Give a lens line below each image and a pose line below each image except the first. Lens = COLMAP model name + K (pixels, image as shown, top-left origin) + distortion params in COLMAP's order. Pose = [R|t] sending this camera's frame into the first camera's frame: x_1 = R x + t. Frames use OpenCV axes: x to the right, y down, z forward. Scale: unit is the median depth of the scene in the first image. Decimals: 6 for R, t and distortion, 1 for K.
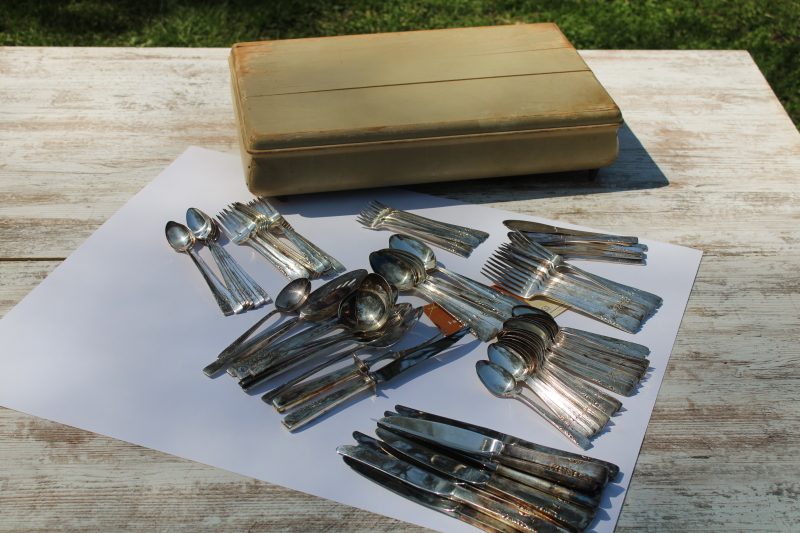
lens RADIAL K [[1215.2, 0, 401.7], [0, 1215.2, 266.9], [0, 0, 1]] dist [-0.020621, 0.000000]
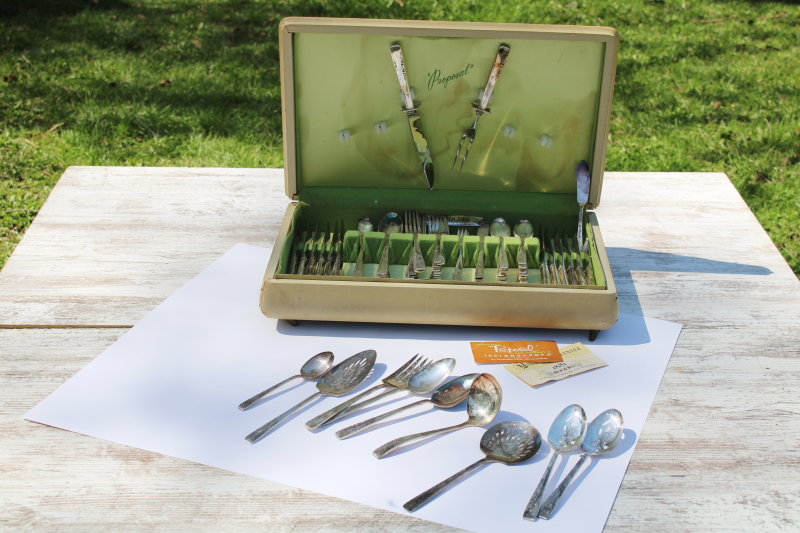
lens RADIAL K [[1215.2, 0, 399.5], [0, 1215.2, 263.6], [0, 0, 1]] dist [-0.020621, 0.000000]
pose [[0.999925, 0.004506, -0.011377, -0.008693], [-0.006152, 0.988797, -0.149139, 0.107821], [0.010578, 0.149197, 0.988751, -0.160733]]
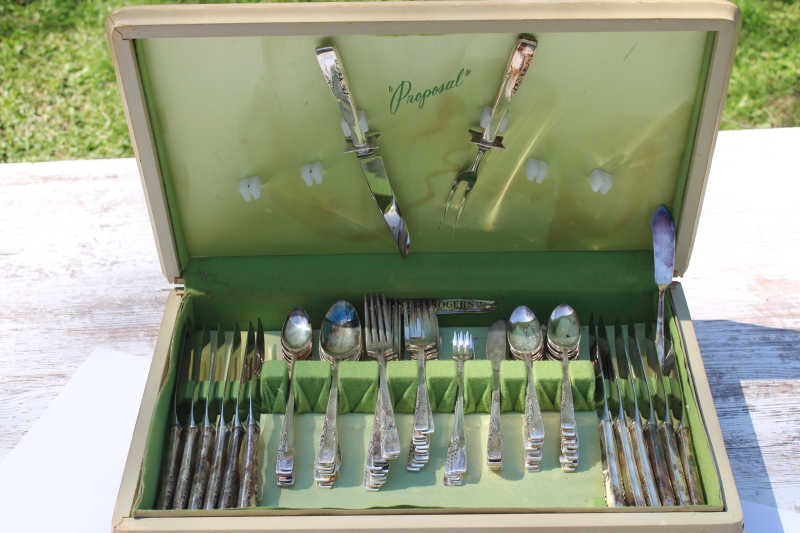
lens RADIAL K [[1215.2, 0, 399.3], [0, 1215.2, 271.2], [0, 0, 1]] dist [-0.020621, 0.000000]
pose [[0.998960, -0.044295, -0.010821, 0.014573], [0.045069, 0.995199, 0.086882, -0.232902], [0.006921, -0.087279, 0.996160, 0.355798]]
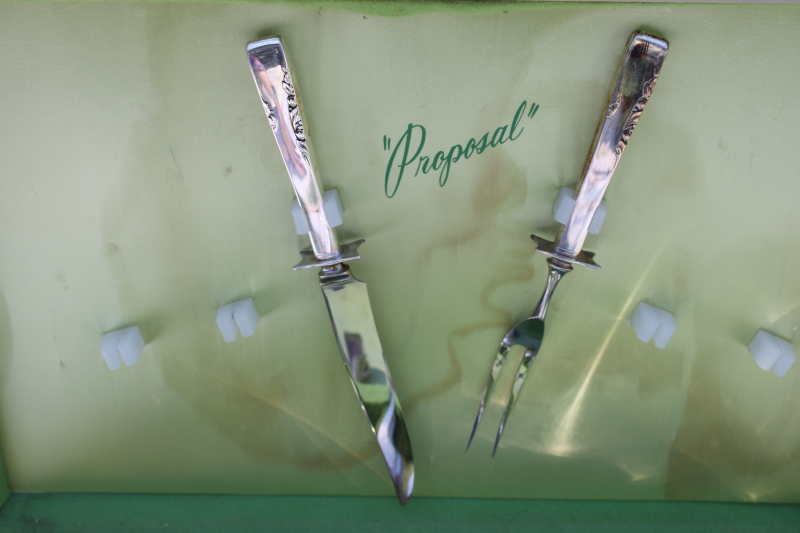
lens RADIAL K [[1215.2, 0, 402.2], [0, 1215.2, 268.2], [0, 0, 1]] dist [-0.020621, 0.000000]
pose [[0.999894, -0.014211, -0.003286, 0.012074], [0.013029, 0.971486, -0.236740, -0.150857], [0.006557, 0.236672, 0.971567, 0.711338]]
